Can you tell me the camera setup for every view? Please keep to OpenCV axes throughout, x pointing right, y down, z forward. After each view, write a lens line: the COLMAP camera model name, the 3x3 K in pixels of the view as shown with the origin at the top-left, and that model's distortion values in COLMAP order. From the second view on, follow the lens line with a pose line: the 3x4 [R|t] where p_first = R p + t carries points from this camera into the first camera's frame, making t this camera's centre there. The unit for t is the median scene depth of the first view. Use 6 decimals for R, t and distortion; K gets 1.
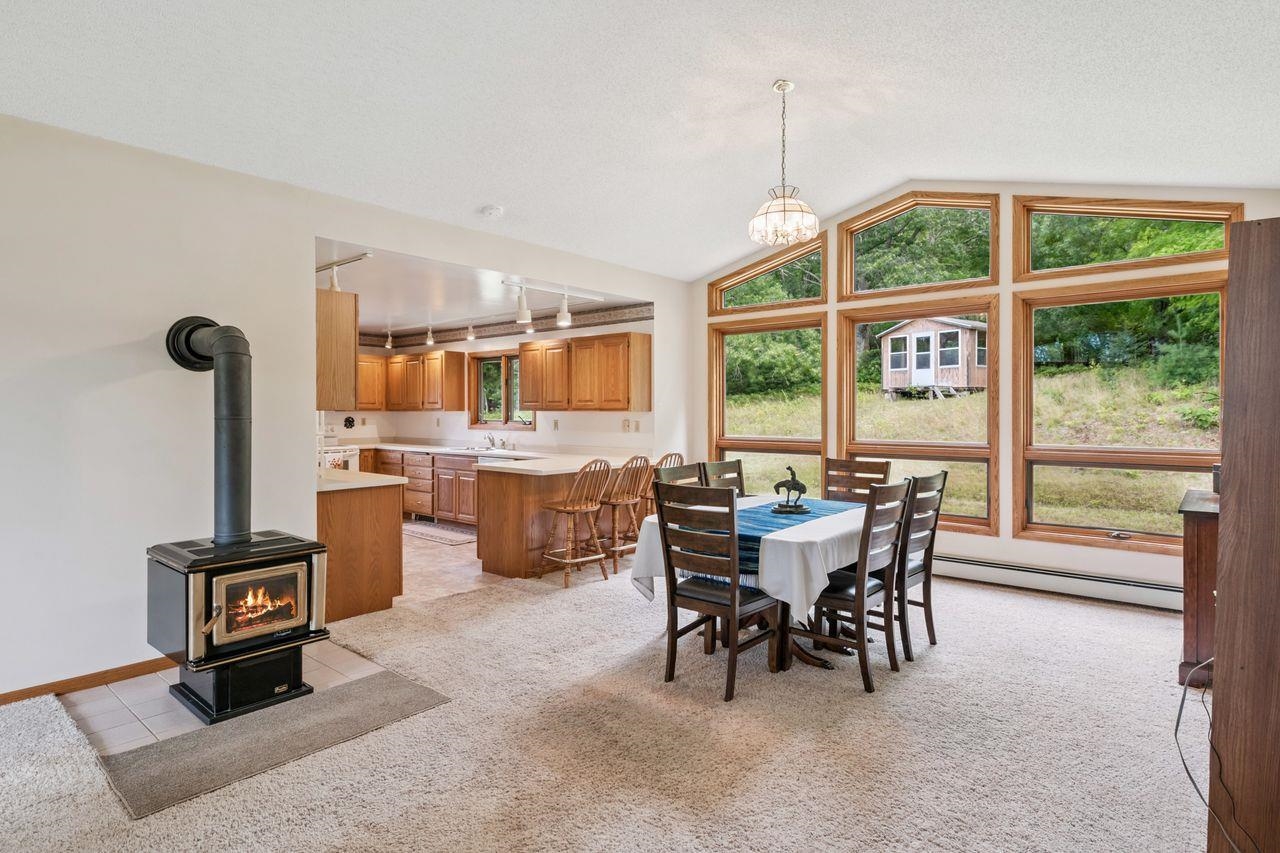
lens RADIAL K [[680.0, 0, 640.3], [0, 680.0, 422.3], [0, 0, 1]] dist [0.011355, -0.000101]
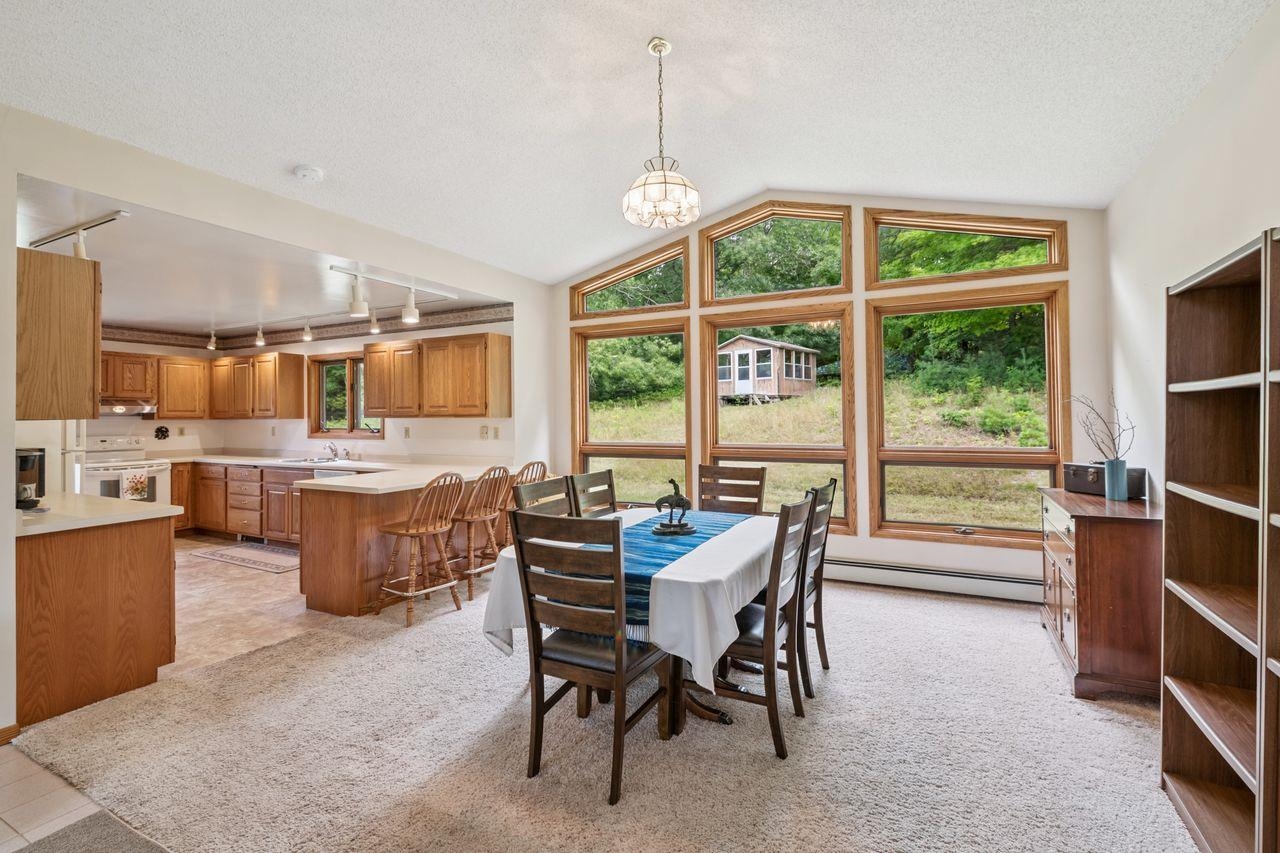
lens RADIAL K [[578.9, 0, 644.0], [0, 578.9, 410.4], [0, 0, 1]] dist [0.002659, -0.000148]
pose [[0.972178, -0.006245, 0.234158, 0.007198], [0.012573, 0.999595, -0.025543, -0.002823], [-0.233904, 0.027776, 0.971863, 0.177111]]
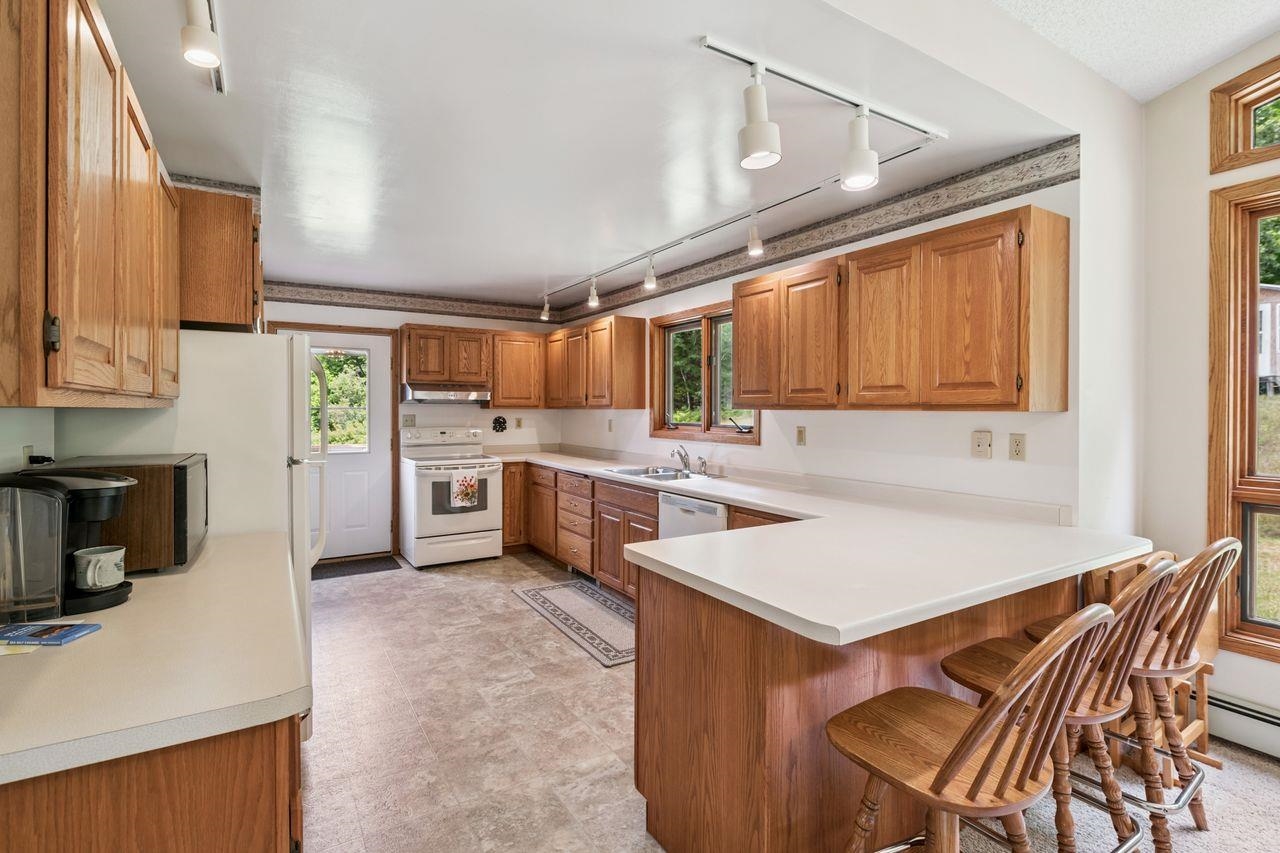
lens RADIAL K [[607.3, 0, 642.6], [0, 607.3, 410.1], [0, 0, 1]] dist [0.001520, 0.000148]
pose [[0.955161, 0.002342, -0.296079, -0.119614], [-0.006742, 0.999881, -0.013843, -0.010346], [0.296012, 0.015219, 0.955063, 0.599869]]
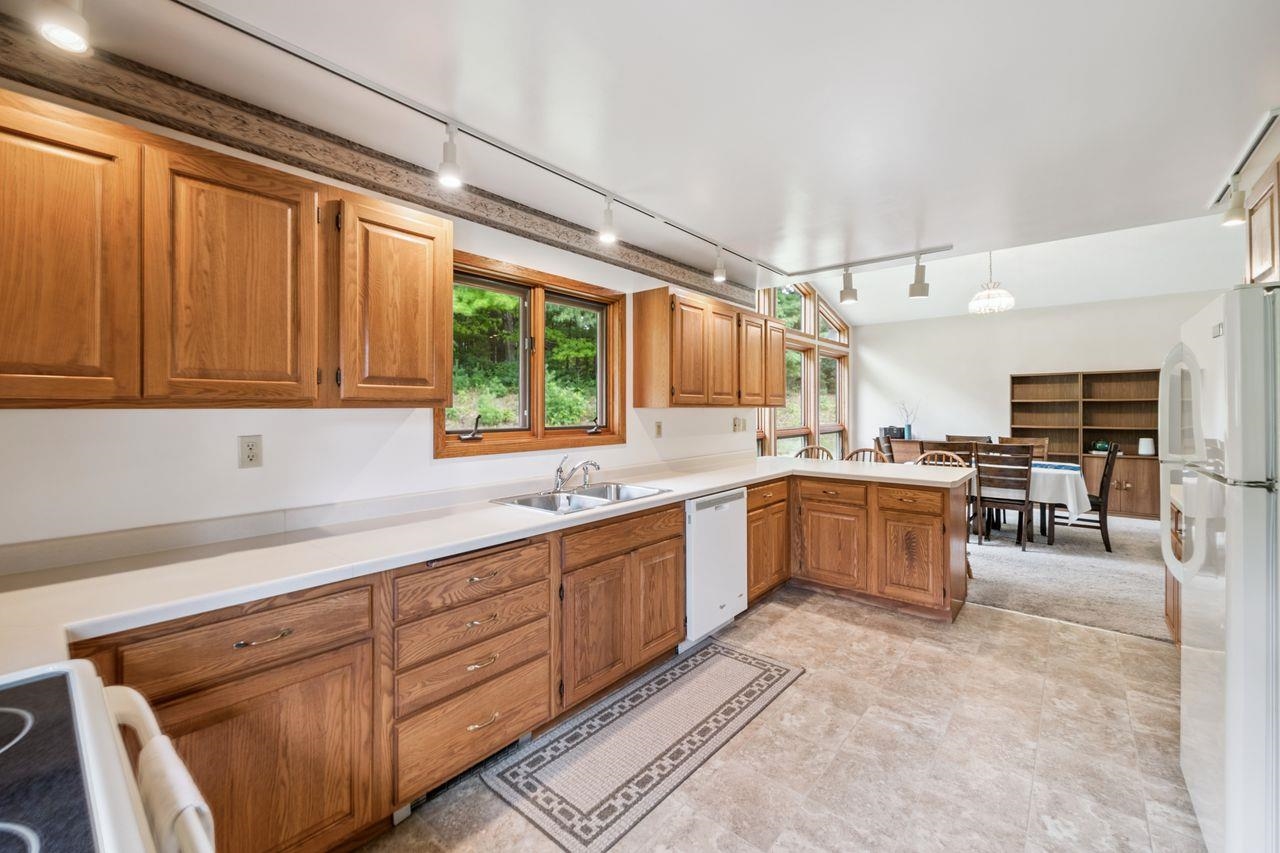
lens RADIAL K [[515.2, 0, 643.0], [0, 515.2, 405.1], [0, 0, 1]] dist [-0.001058, -0.000002]
pose [[-0.015525, 0.000177, 0.999879, -0.702320], [0.015886, 0.999874, 0.000070, -0.022547], [-0.999753, 0.015885, -0.015525, 1.197407]]
